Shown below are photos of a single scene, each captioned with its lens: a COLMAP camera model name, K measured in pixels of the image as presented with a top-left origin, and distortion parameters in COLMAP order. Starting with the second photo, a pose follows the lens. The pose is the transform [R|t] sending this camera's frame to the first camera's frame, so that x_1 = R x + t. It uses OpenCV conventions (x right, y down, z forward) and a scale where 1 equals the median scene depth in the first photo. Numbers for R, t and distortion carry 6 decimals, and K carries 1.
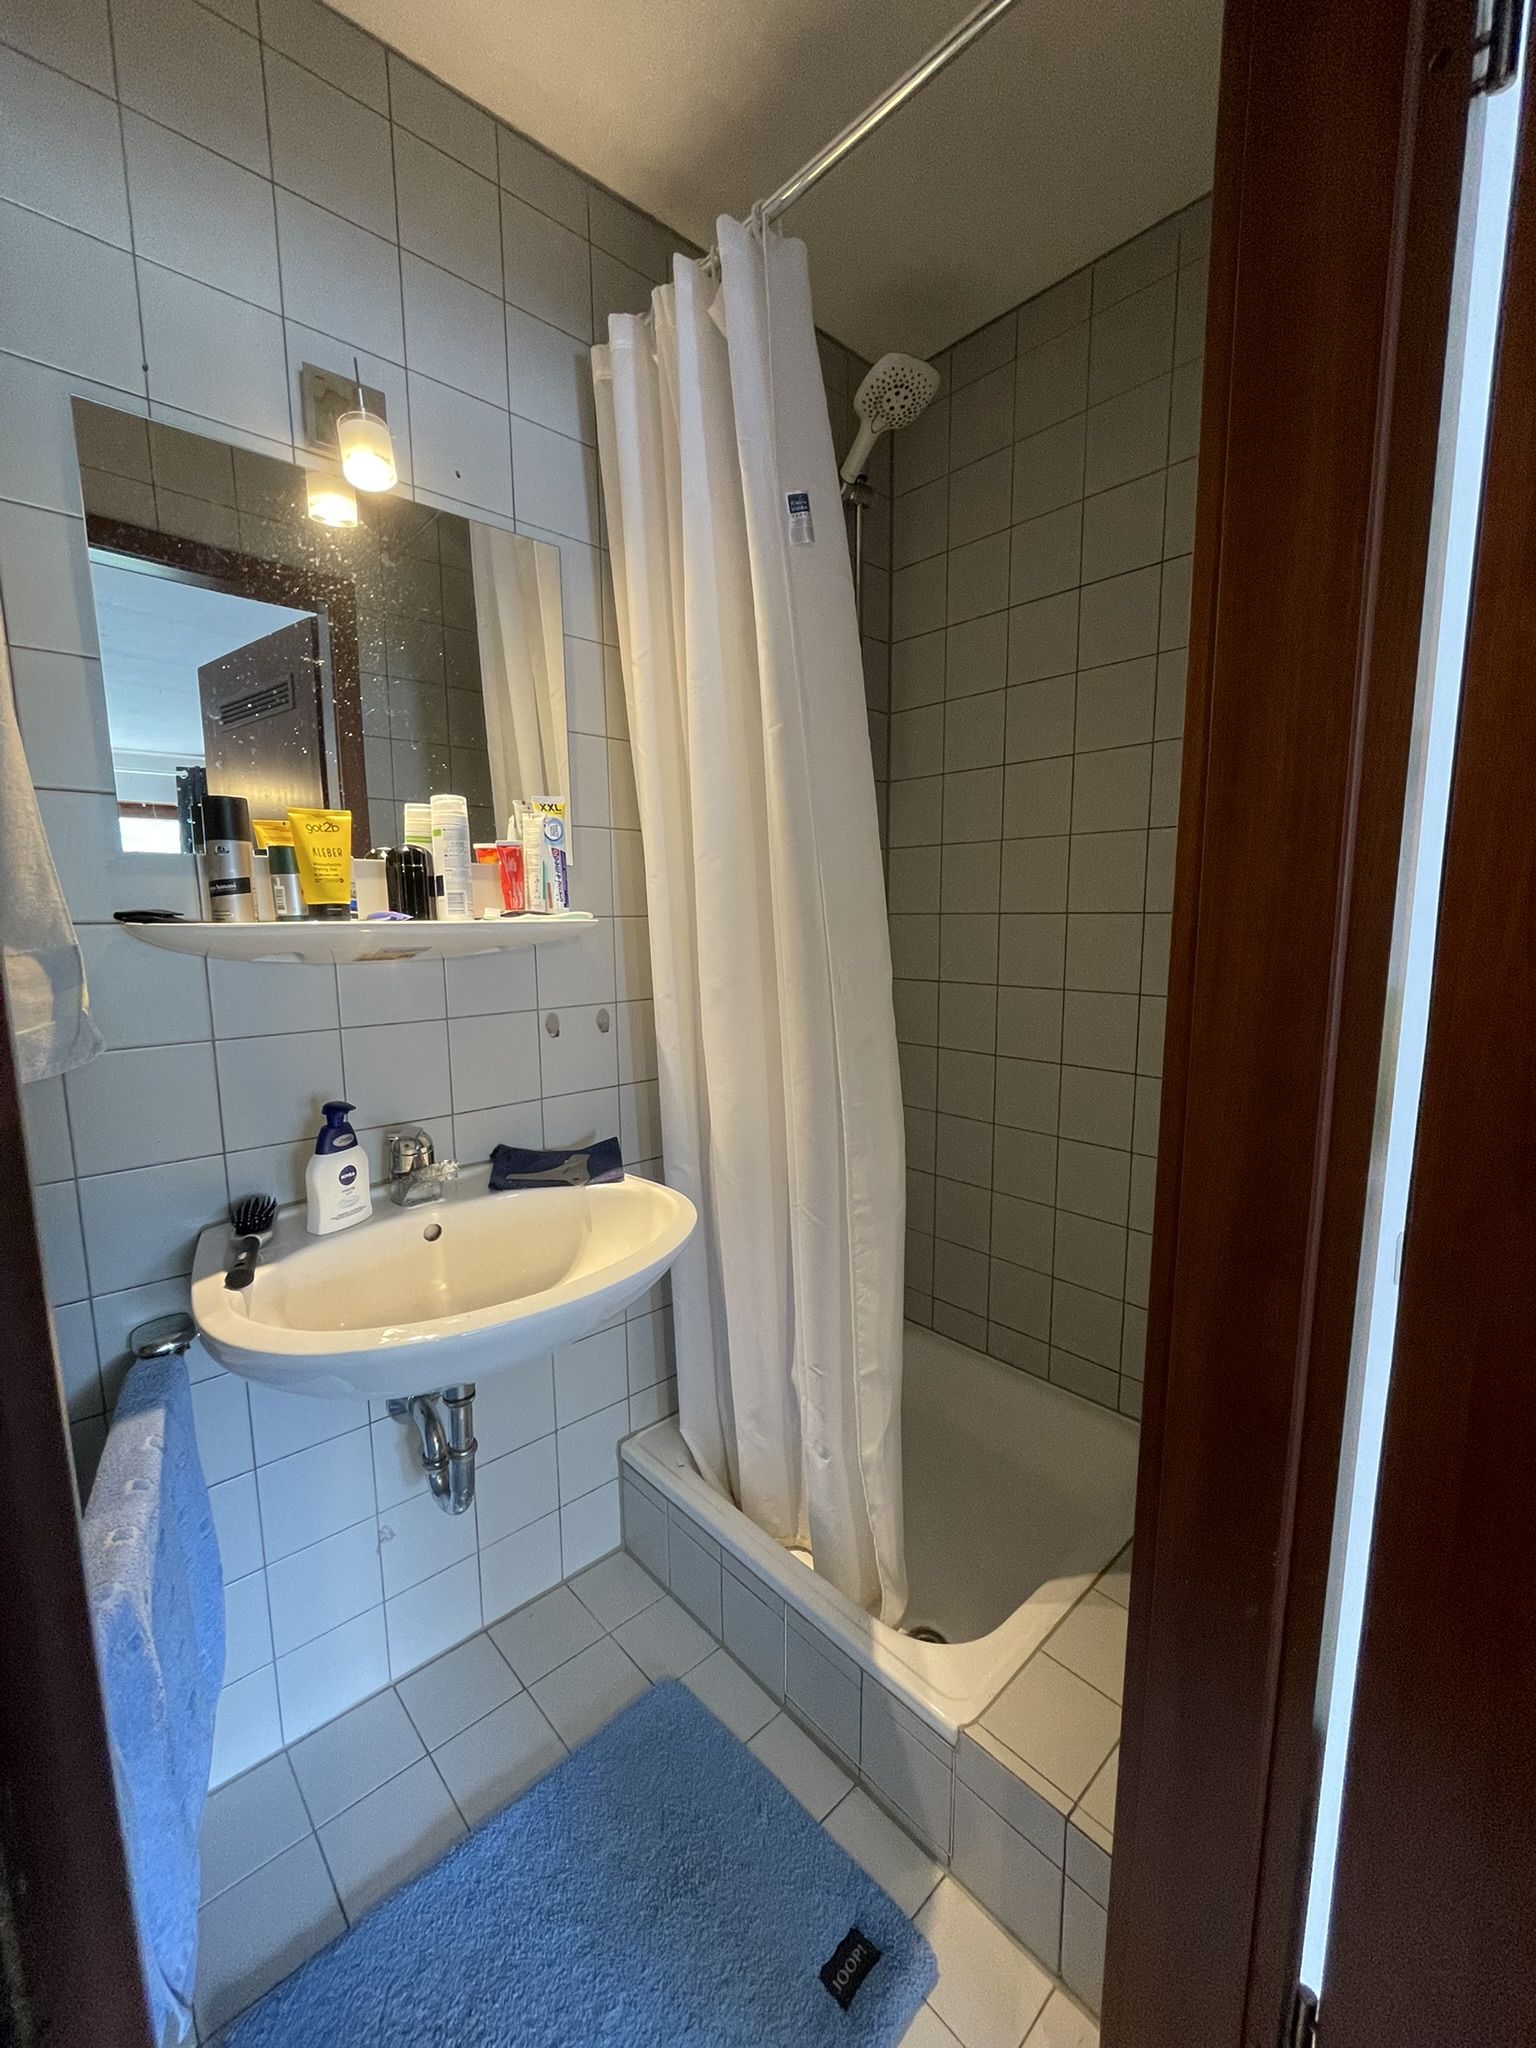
lens RADIAL K [[839.3, 0, 768.0], [0, 839.3, 1024.0], [0, 0, 1]] dist [-0.001290, -0.000278]
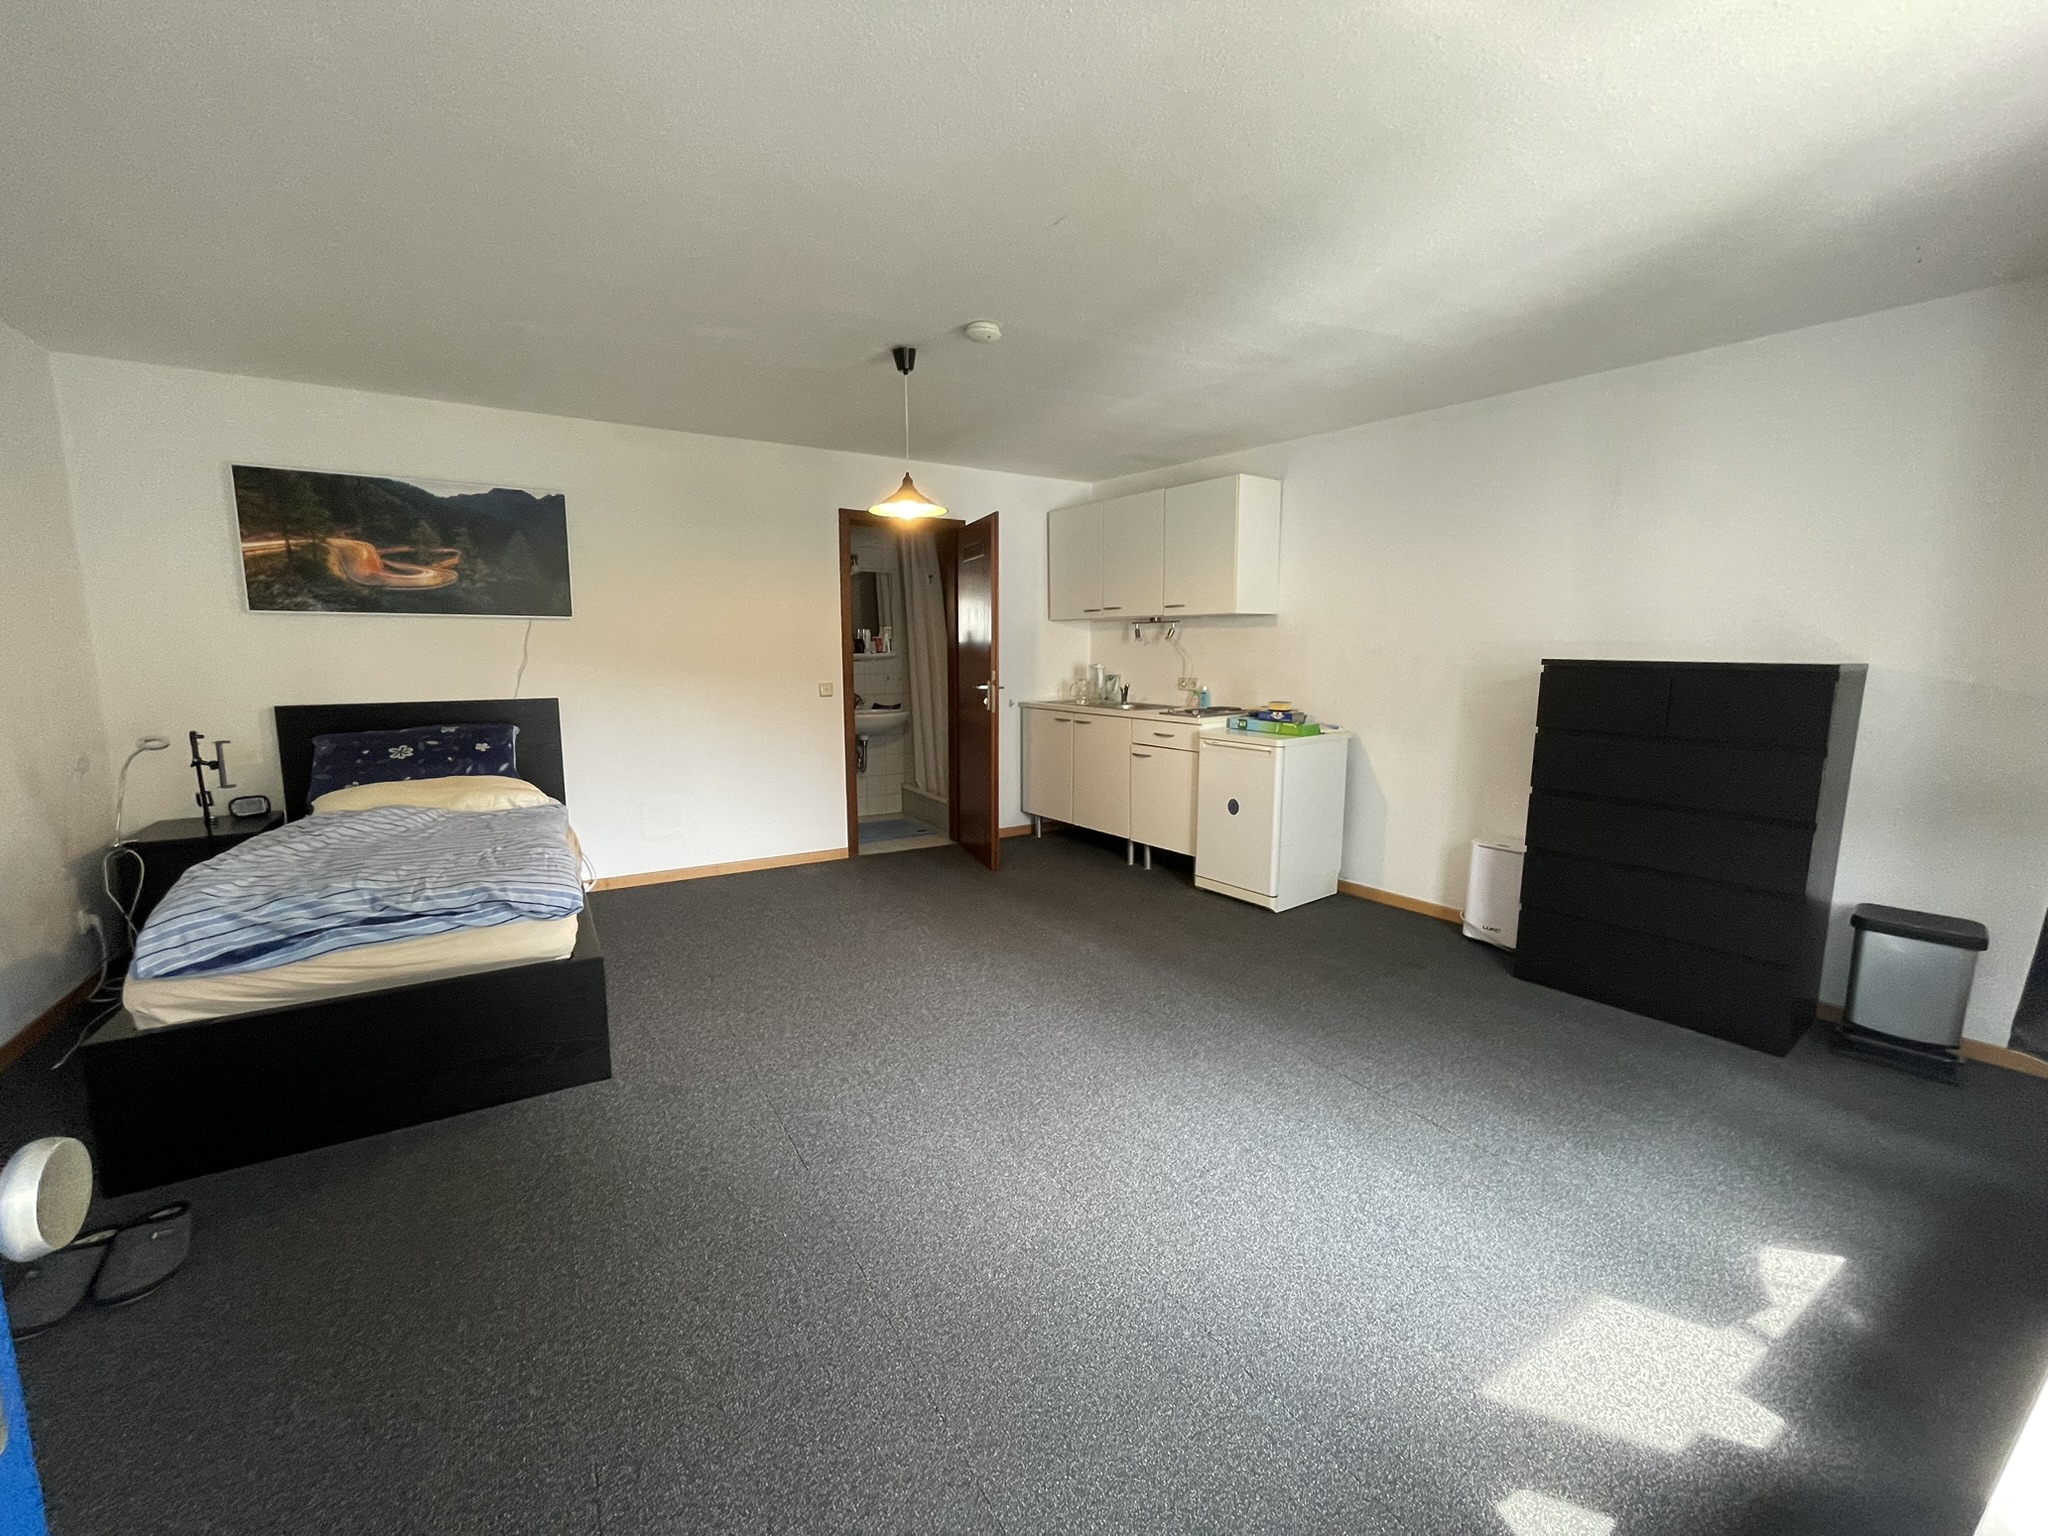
lens RADIAL K [[839.3, 0, 1024.0], [0, 839.3, 768.0], [0, 0, 1]] dist [-0.001290, -0.000278]
pose [[0.982427, 0.040717, -0.182149, 1.346345], [-0.040564, 0.999166, 0.004565, 0.441744], [0.182183, 0.002904, 0.983260, -3.406798]]
